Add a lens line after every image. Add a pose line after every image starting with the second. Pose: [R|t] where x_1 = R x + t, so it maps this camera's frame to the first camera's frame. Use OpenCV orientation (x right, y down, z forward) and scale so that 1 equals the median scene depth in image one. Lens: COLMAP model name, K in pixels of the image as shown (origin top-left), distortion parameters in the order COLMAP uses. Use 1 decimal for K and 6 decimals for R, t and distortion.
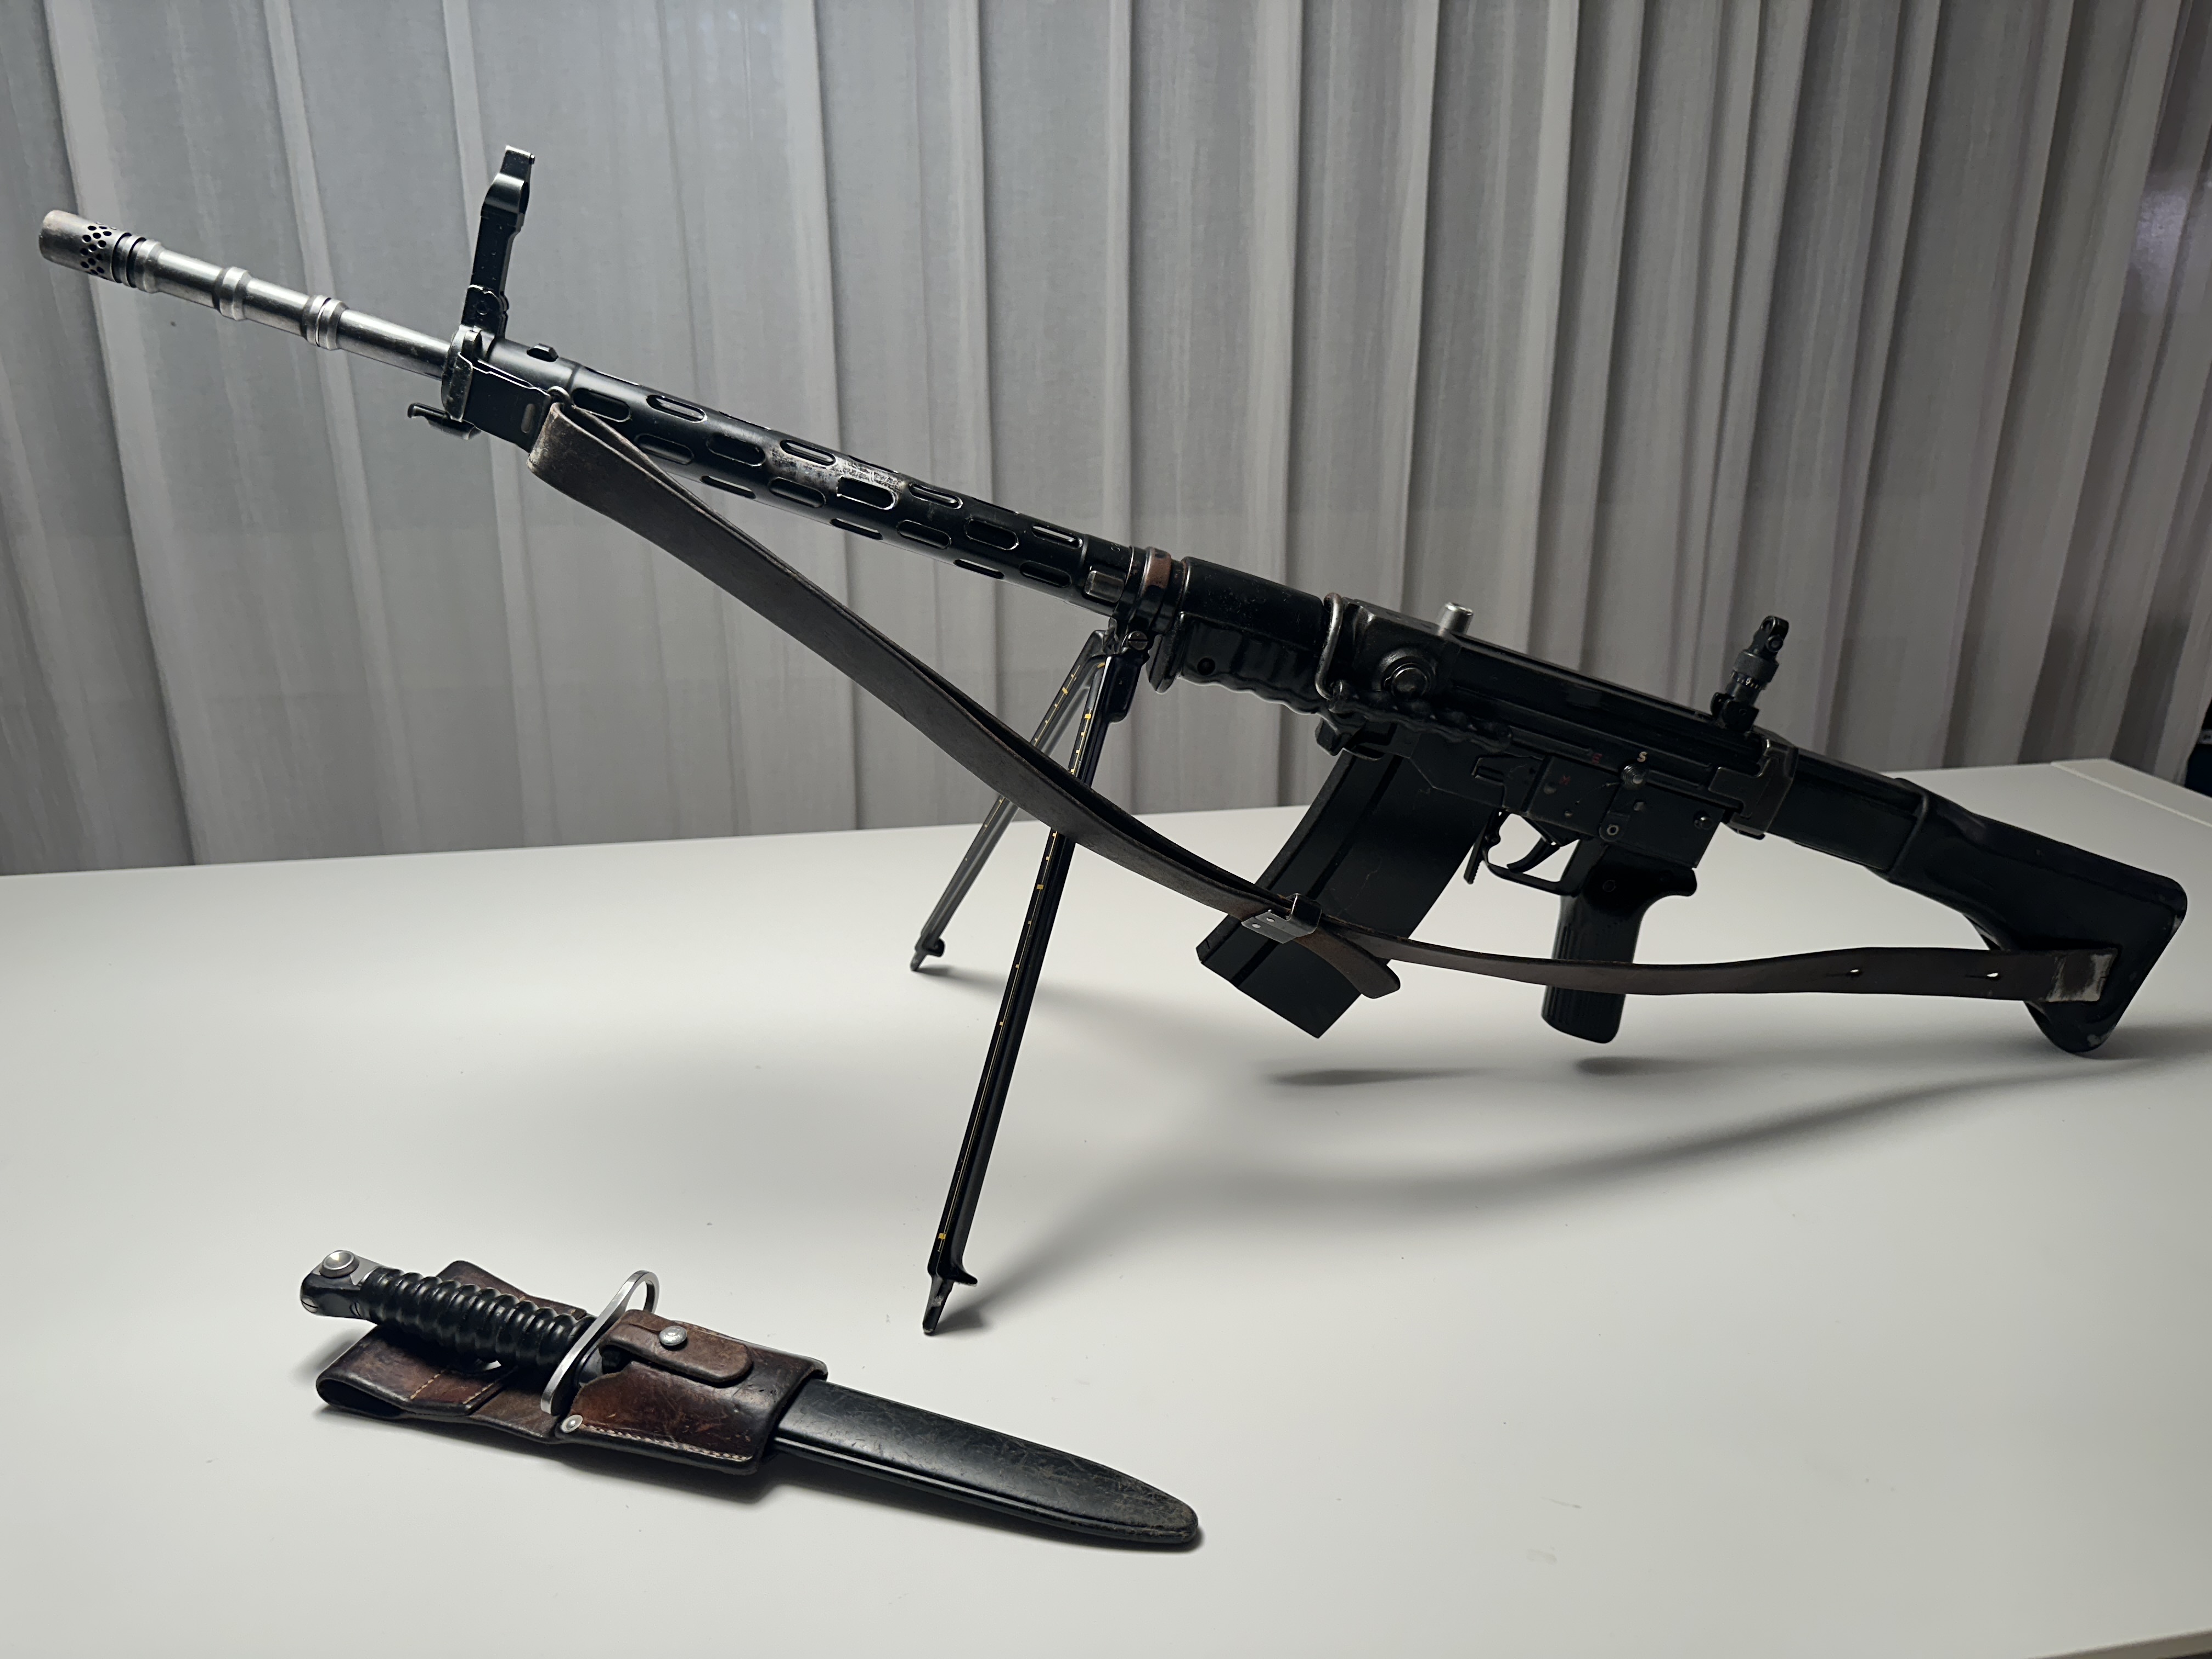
lens RADIAL K [[1848.5, 0, 1106.0], [0, 1848.5, 829.5], [0, 0, 1]] dist [0.033055, -0.000830]
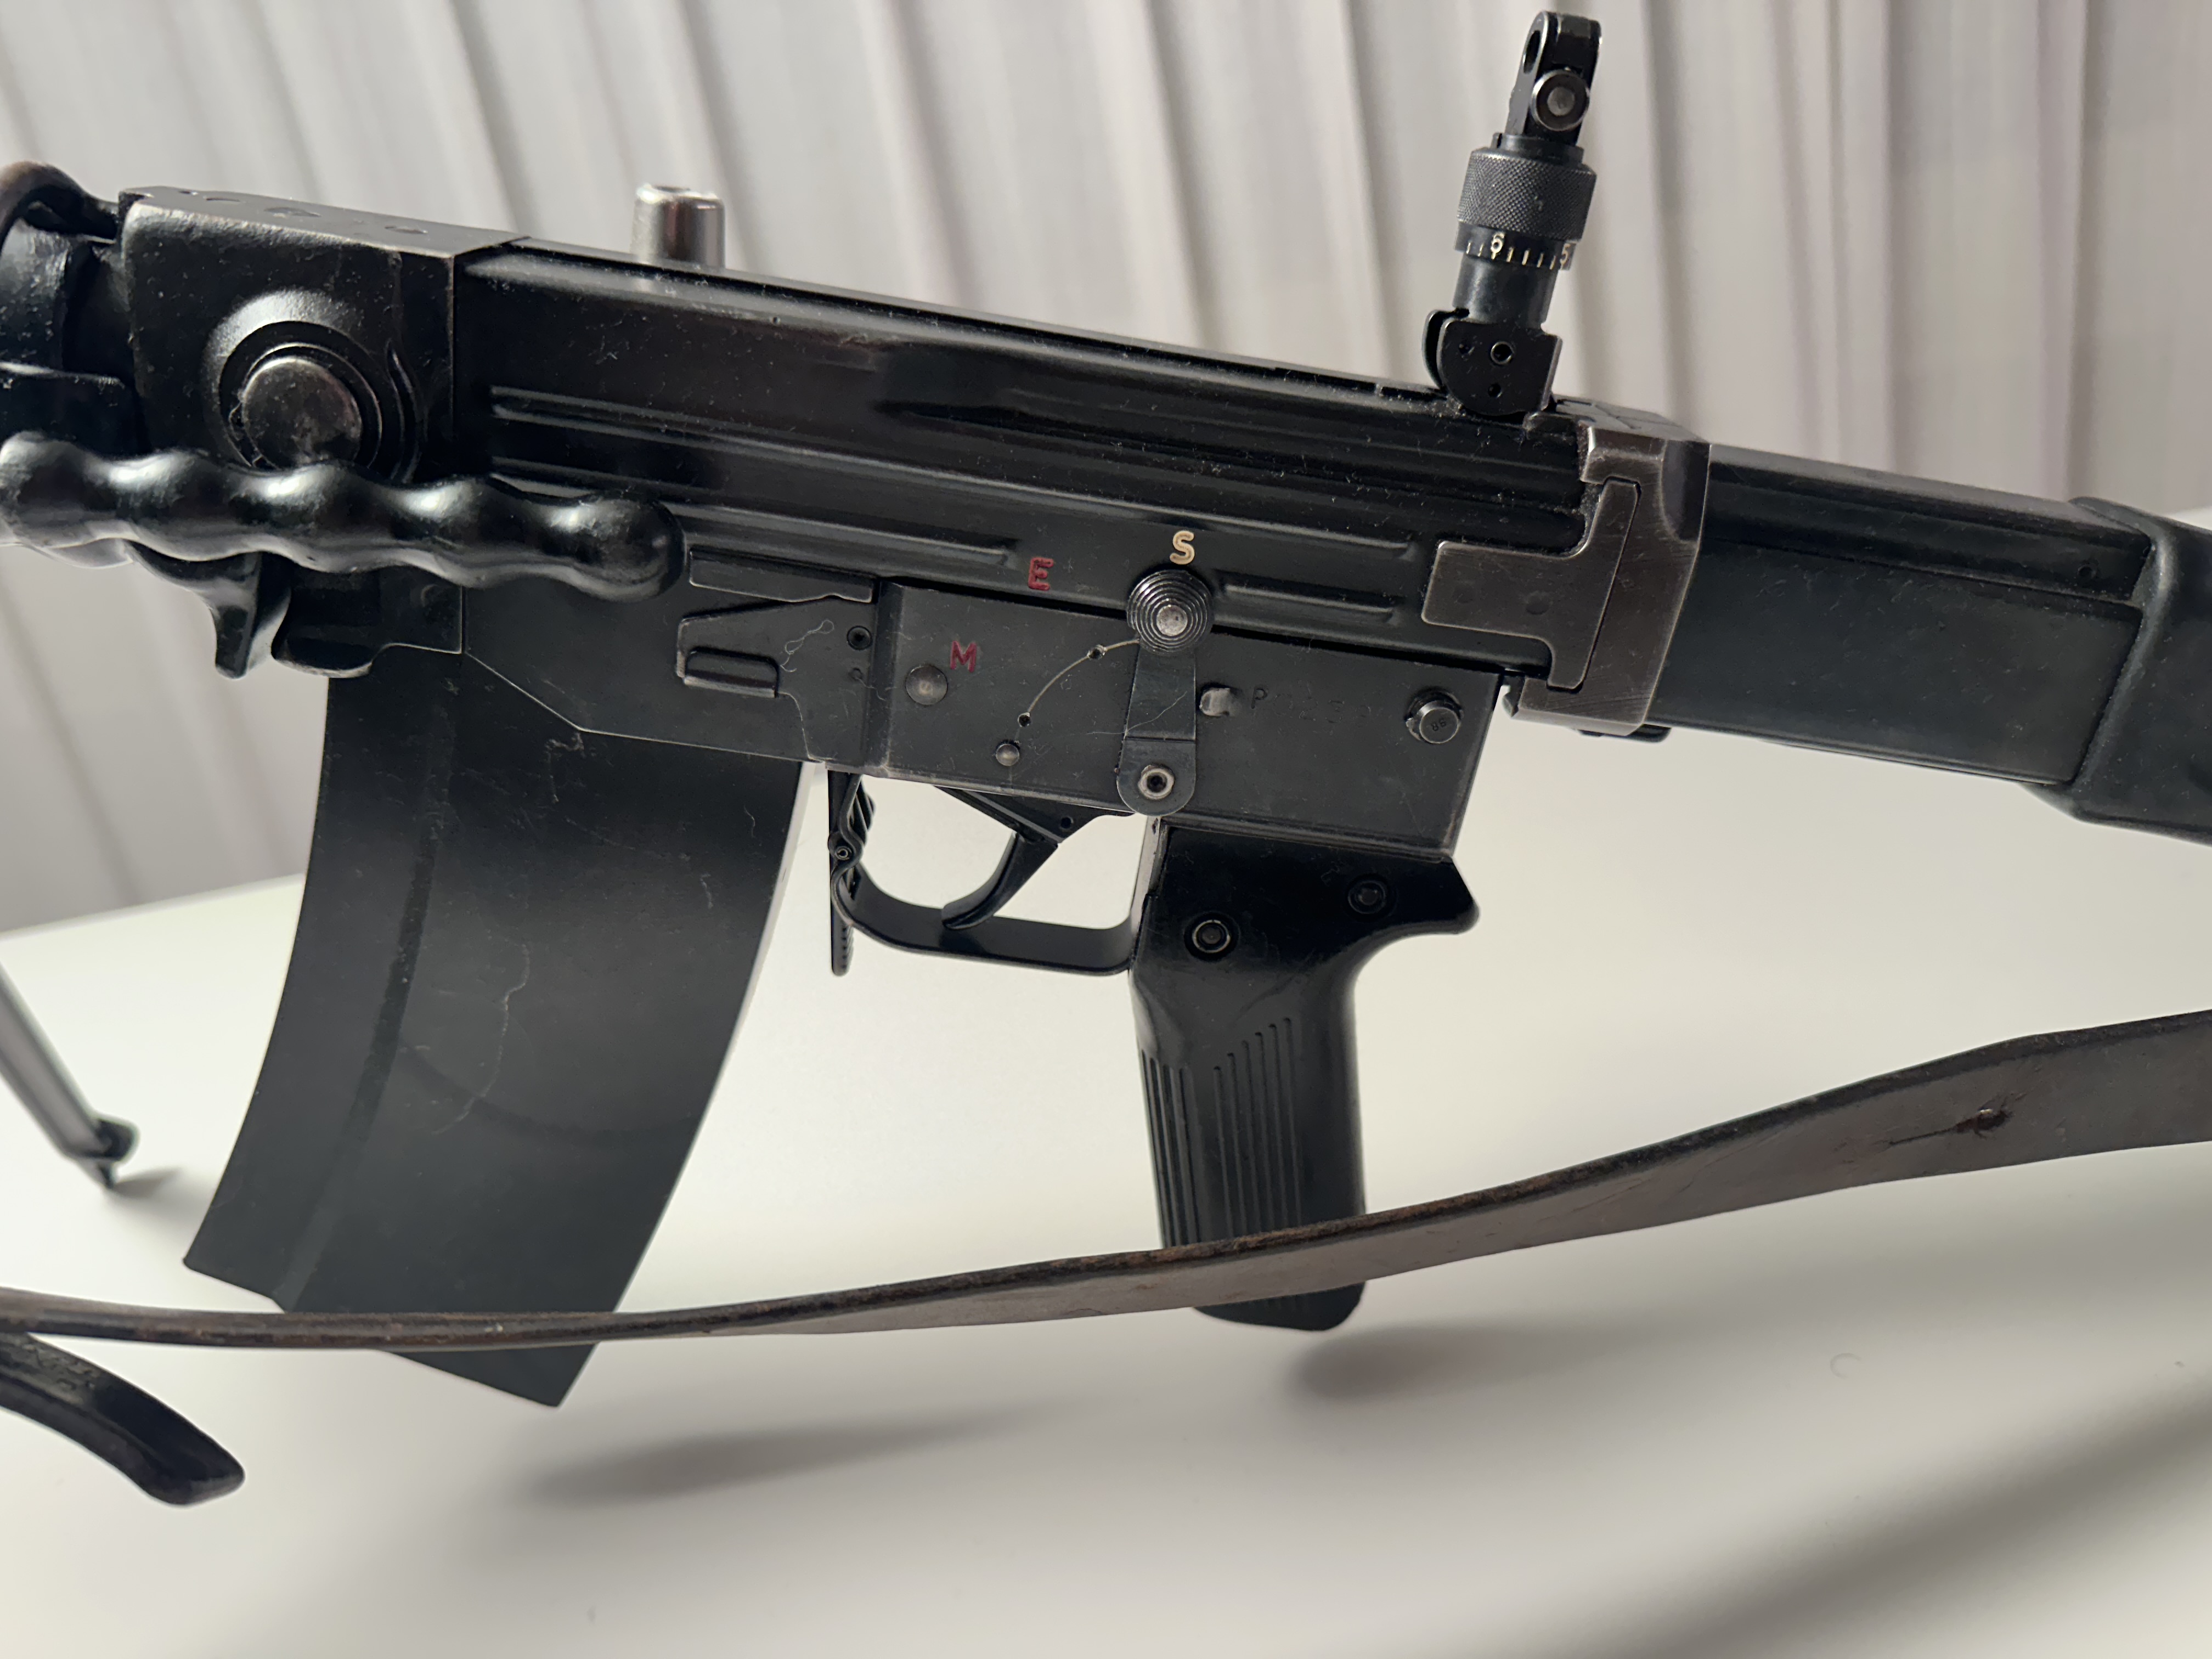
lens RADIAL K [[1848.5, 0, 1106.0], [0, 1848.5, 829.5], [0, 0, 1]] dist [0.033055, -0.000830]
pose [[0.981778, -0.128826, -0.139701, 0.308669], [0.134551, 0.990380, 0.032300, -0.003431], [0.134196, -0.050508, 0.989667, 0.673310]]
